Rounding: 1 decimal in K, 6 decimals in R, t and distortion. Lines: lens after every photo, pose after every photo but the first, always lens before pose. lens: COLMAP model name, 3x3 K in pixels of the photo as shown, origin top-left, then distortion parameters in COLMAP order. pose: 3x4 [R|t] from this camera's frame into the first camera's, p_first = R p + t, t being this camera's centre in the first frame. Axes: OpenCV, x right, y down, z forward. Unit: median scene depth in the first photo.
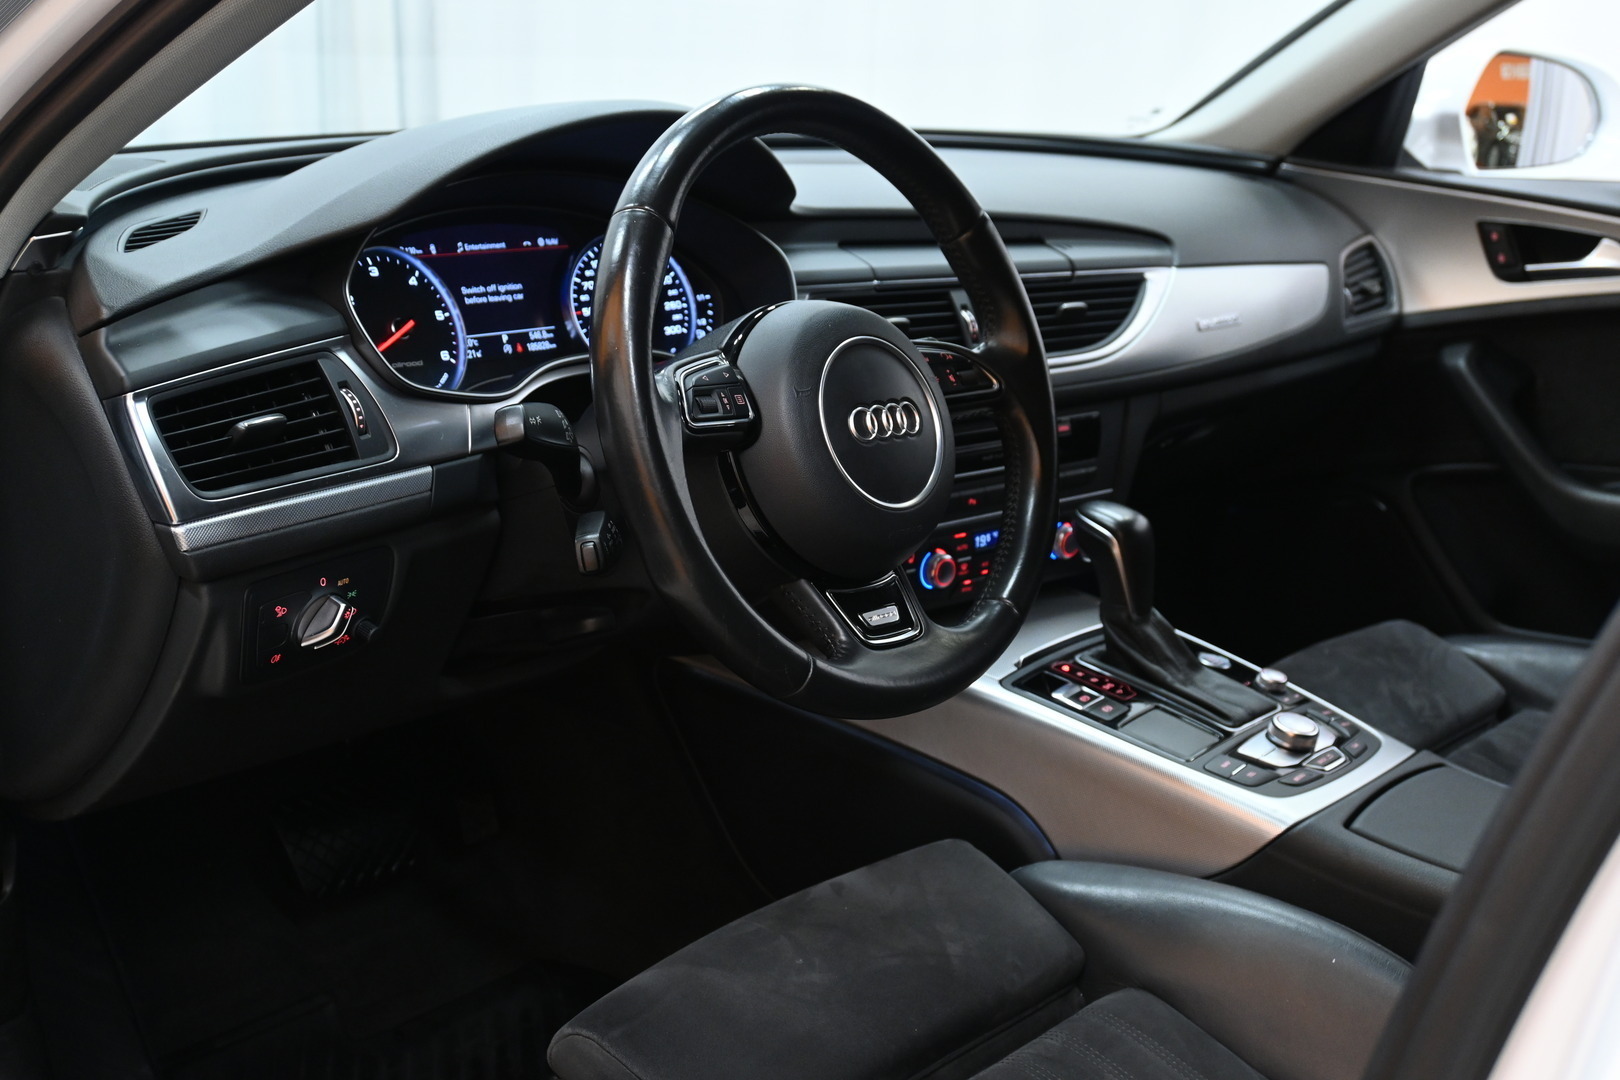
lens RADIAL K [[1865.4, 0, 810.0], [0, 1865.4, 540.0], [0, 0, 1]] dist [-0.006244, 0.004898]
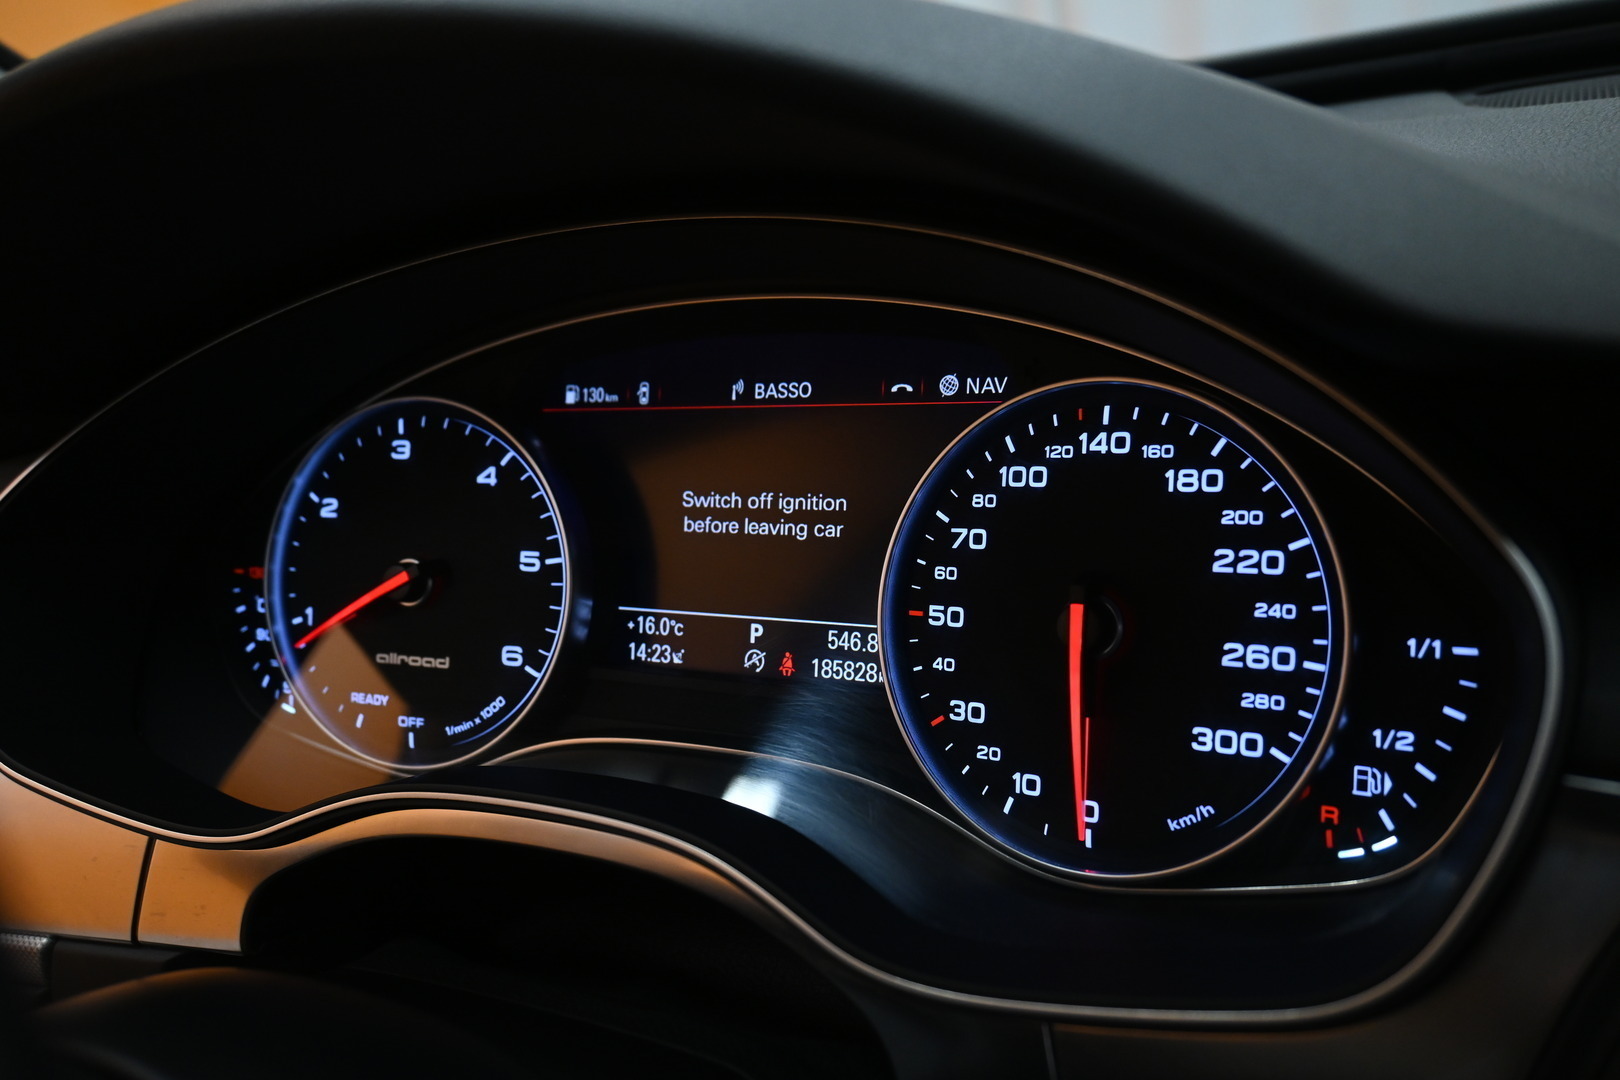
lens RADIAL K [[1334.1, 0, 810.0], [0, 1334.1, 540.0], [0, 0, 1]] dist [-0.006736, -0.000764]
pose [[0.233230, 0.248165, -0.940222, 0.098048], [-0.098781, 0.967932, 0.230975, -0.190700], [0.967391, 0.039006, 0.250264, 0.927331]]
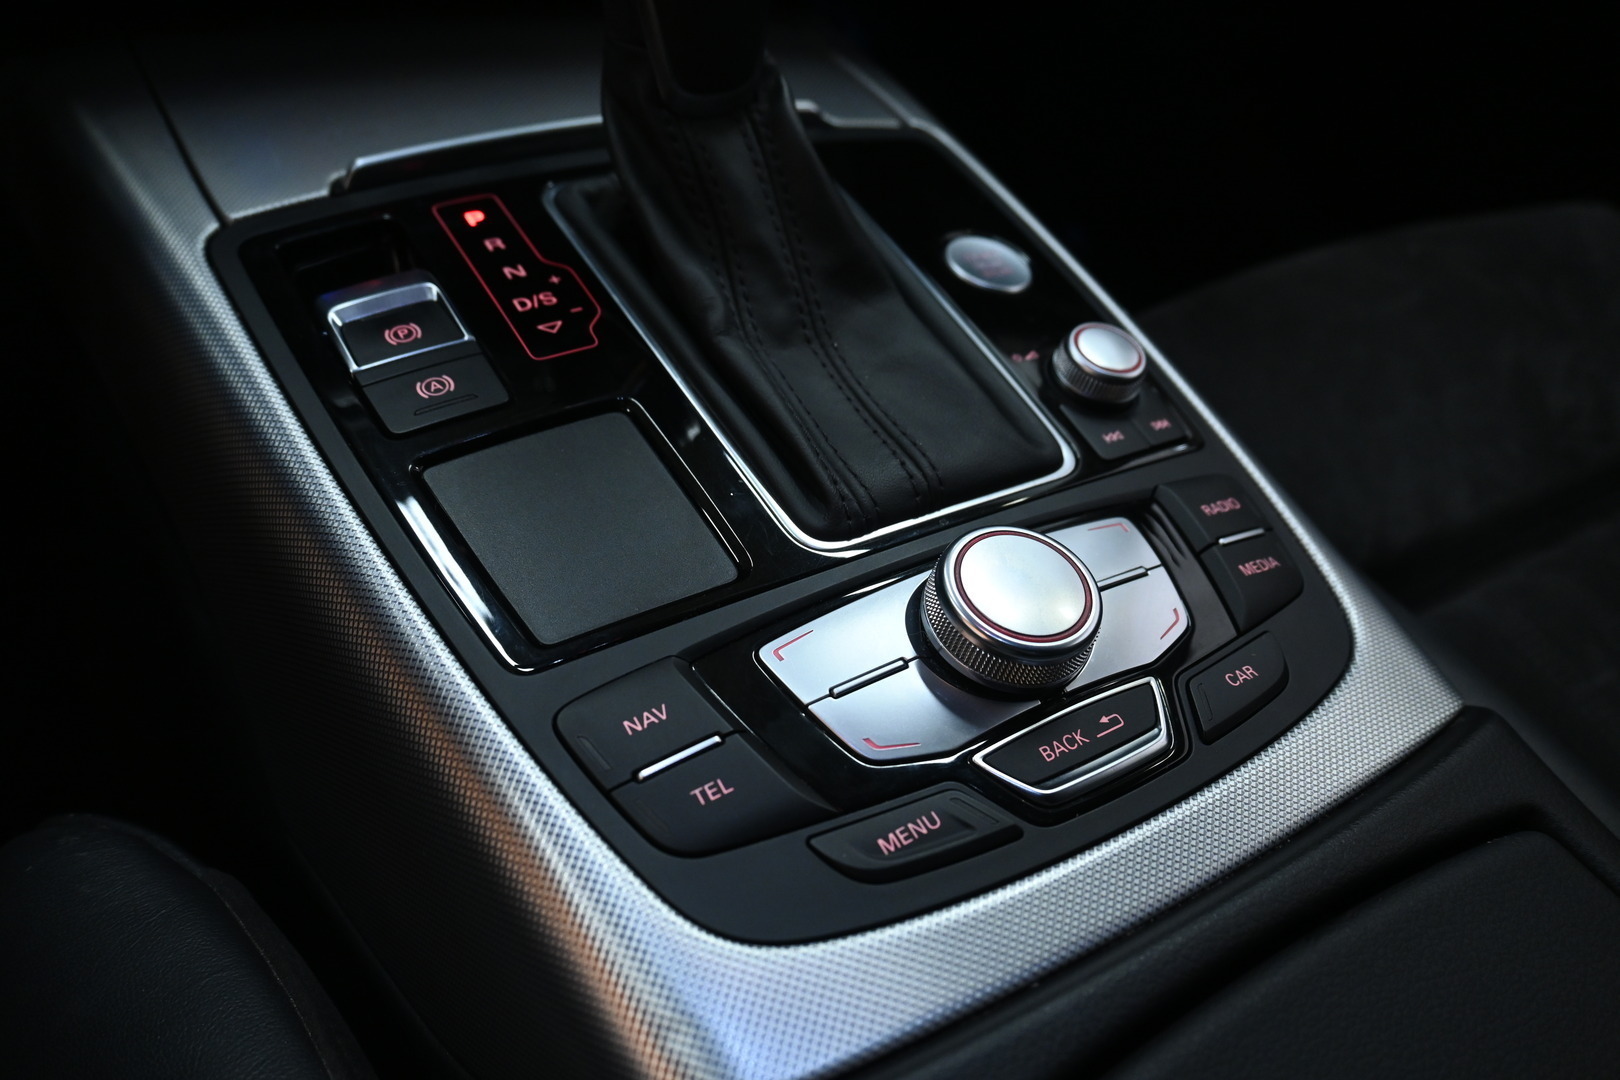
lens RADIAL K [[1263.7, 0, 810.0], [0, 1263.7, 540.0], [0, 0, 1]] dist [-0.000932, 0.000418]
pose [[0.958344, 0.225874, -0.174807, 0.273963], [-0.137491, 0.901291, 0.410818, 0.020544], [0.250345, -0.369670, 0.894802, 0.867051]]
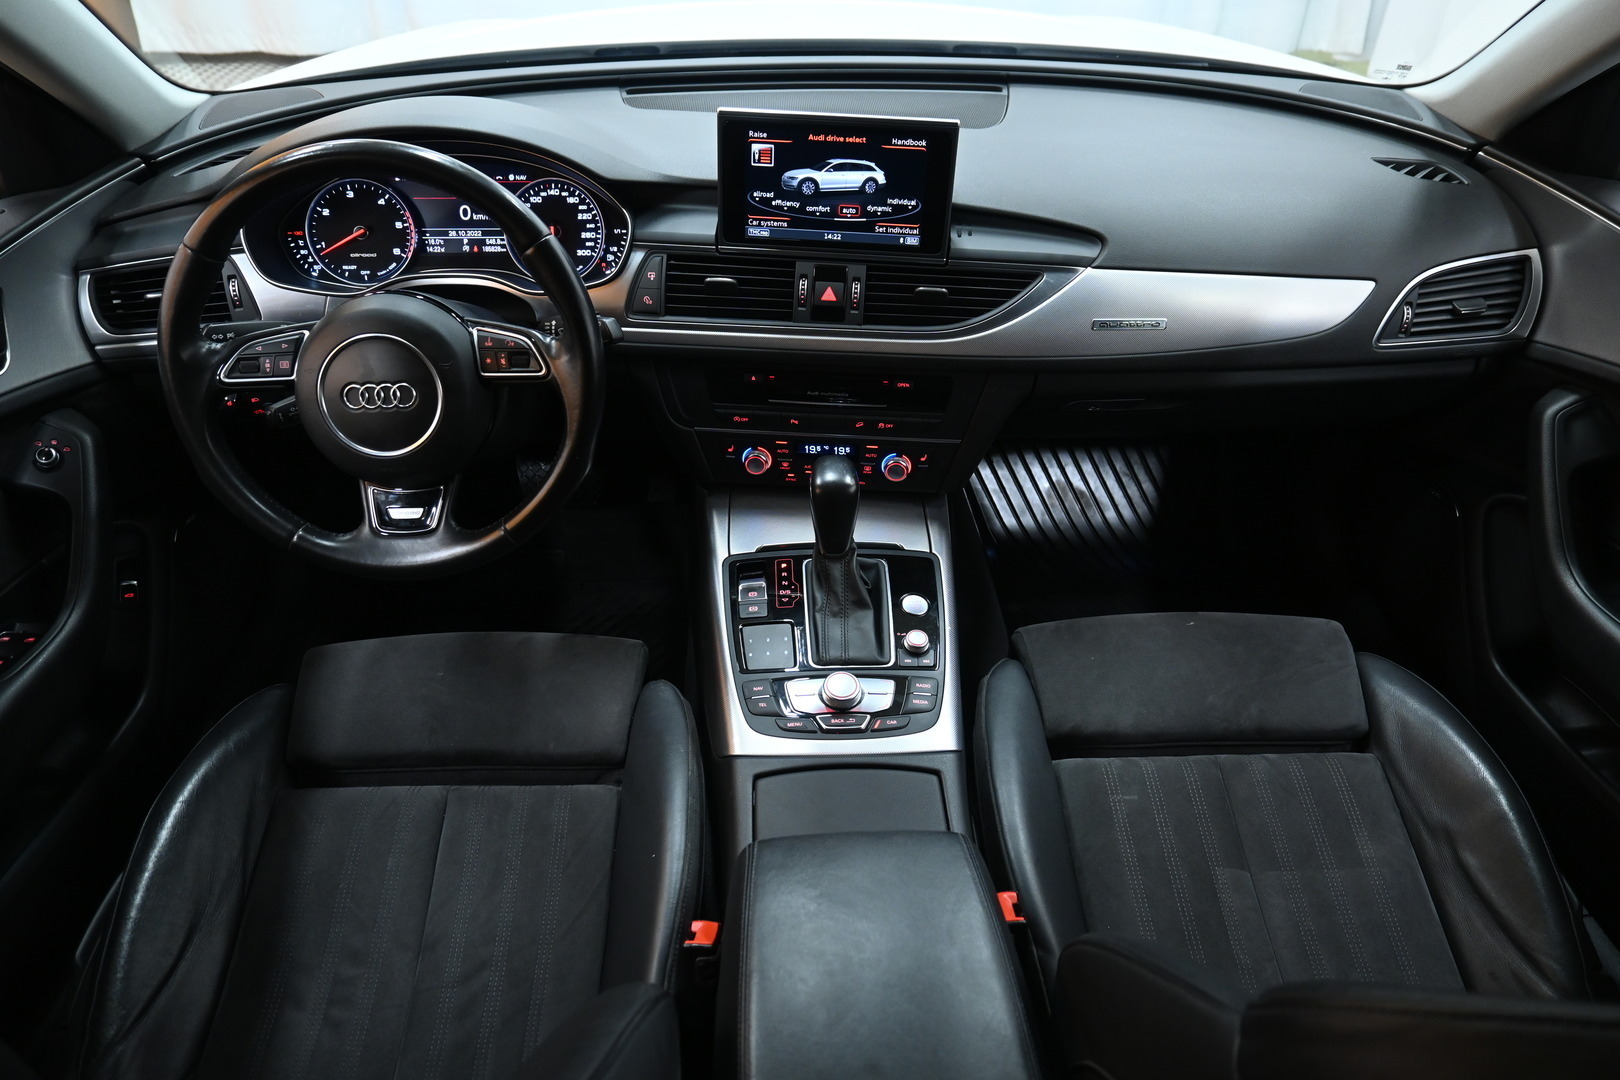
lens RADIAL K [[1106.6, 0, 810.0], [0, 1106.6, 540.0], [0, 0, 1]] dist [-0.005877, -0.001278]
pose [[0.692058, 0.399422, -0.601264, 0.687437], [-0.168383, 0.899306, 0.403603, -0.302201], [0.701928, -0.178074, 0.689628, 0.510318]]
